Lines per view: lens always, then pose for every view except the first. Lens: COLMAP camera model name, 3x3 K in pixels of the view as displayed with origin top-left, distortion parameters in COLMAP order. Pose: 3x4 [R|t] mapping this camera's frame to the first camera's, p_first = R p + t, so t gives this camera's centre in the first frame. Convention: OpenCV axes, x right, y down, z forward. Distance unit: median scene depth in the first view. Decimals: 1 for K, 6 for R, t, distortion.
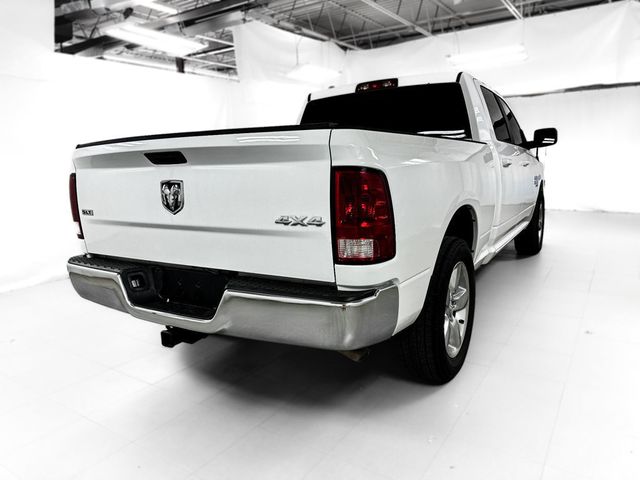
lens RADIAL K [[456.7, 0, 320.0], [0, 456.7, 240.0], [0, 0, 1]] dist [0.055078, -0.075699]
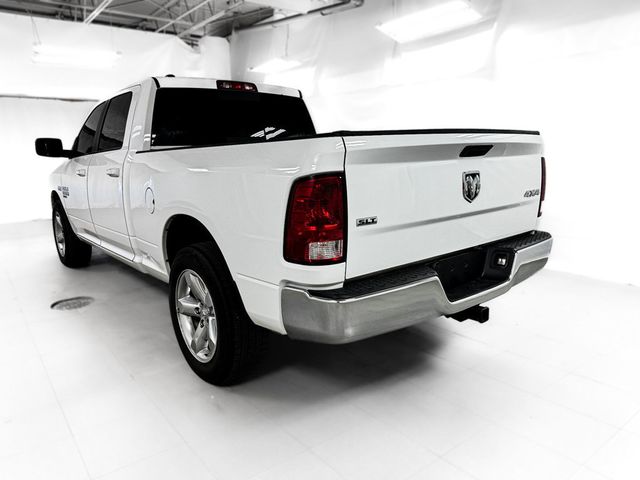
lens RADIAL K [[456.7, 0, 320.0], [0, 456.7, 240.0], [0, 0, 1]] dist [0.055078, -0.075699]
pose [[0.317545, -0.155288, 0.935441, -1.077418], [0.175720, 0.979050, 0.102877, -0.105421], [-0.931819, 0.131708, 0.338180, 0.712705]]
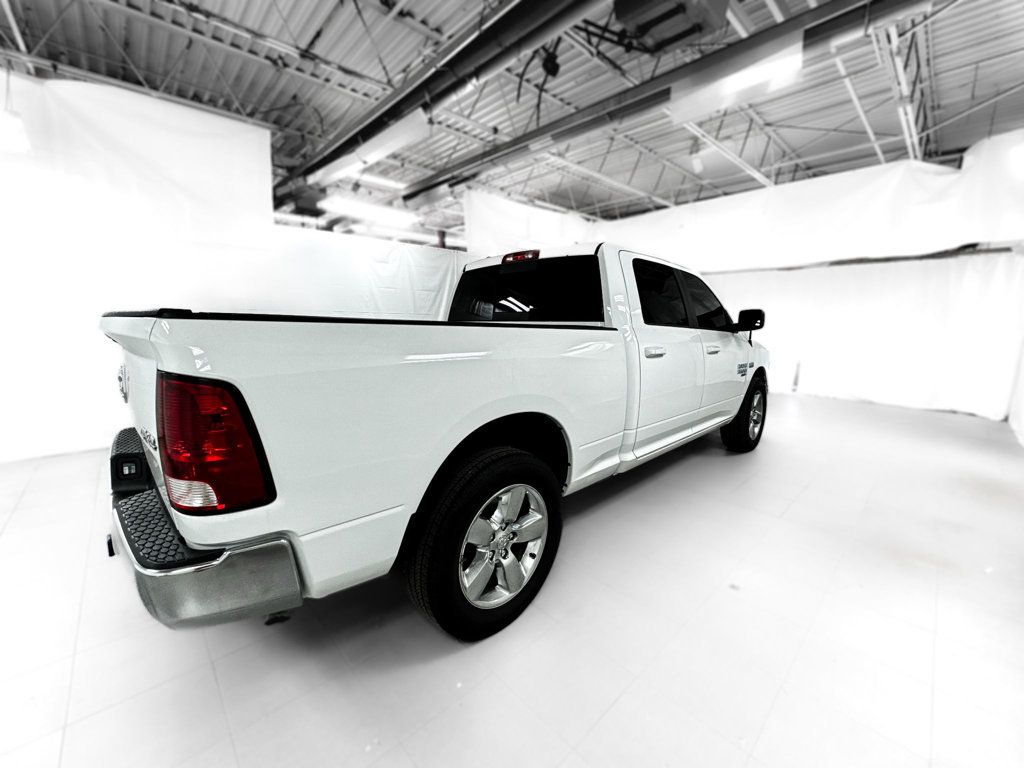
lens RADIAL K [[410.3, 0, 512.0], [0, 410.3, 384.0], [0, 0, 1]] dist [-0.001939, -0.000374]
pose [[0.971353, 0.077832, -0.224535, 0.406740], [-0.082250, 0.996558, -0.010375, -0.105750], [0.222954, 0.028546, 0.974411, 0.296664]]
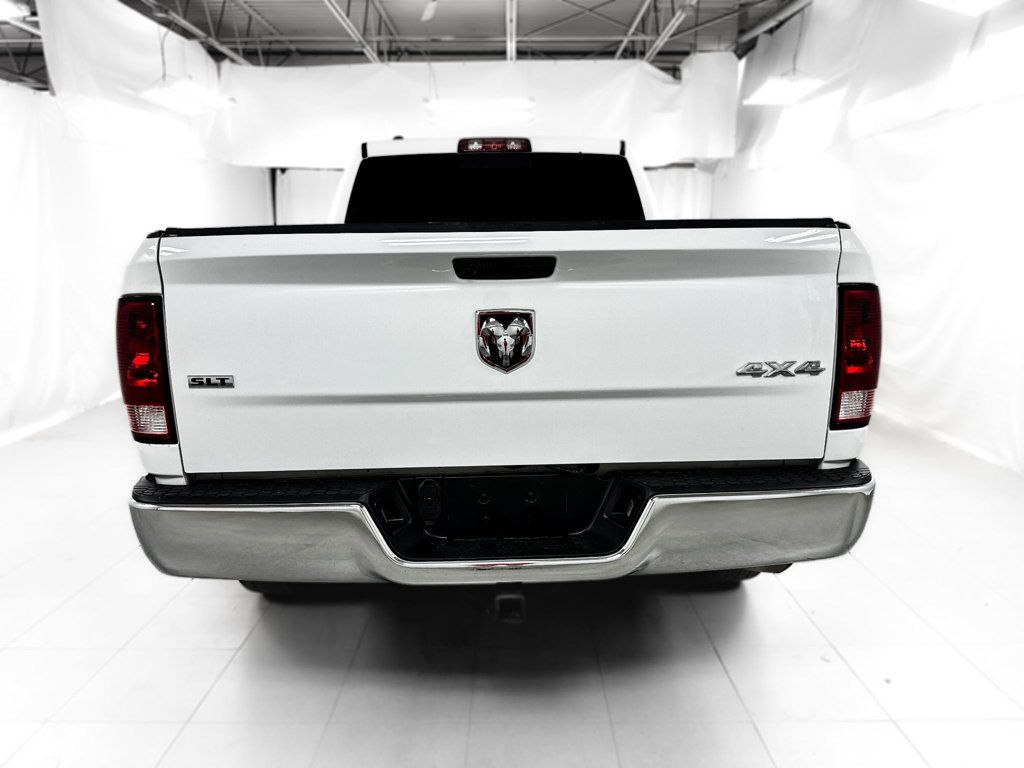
lens RADIAL K [[730.7, 0, 512.0], [0, 730.7, 384.0], [0, 0, 1]] dist [0.055078, -0.075699]
pose [[0.834757, -0.076884, 0.545224, -0.563836], [0.077637, 0.996746, 0.021689, -0.044126], [-0.545118, 0.024224, 0.838009, 0.212389]]
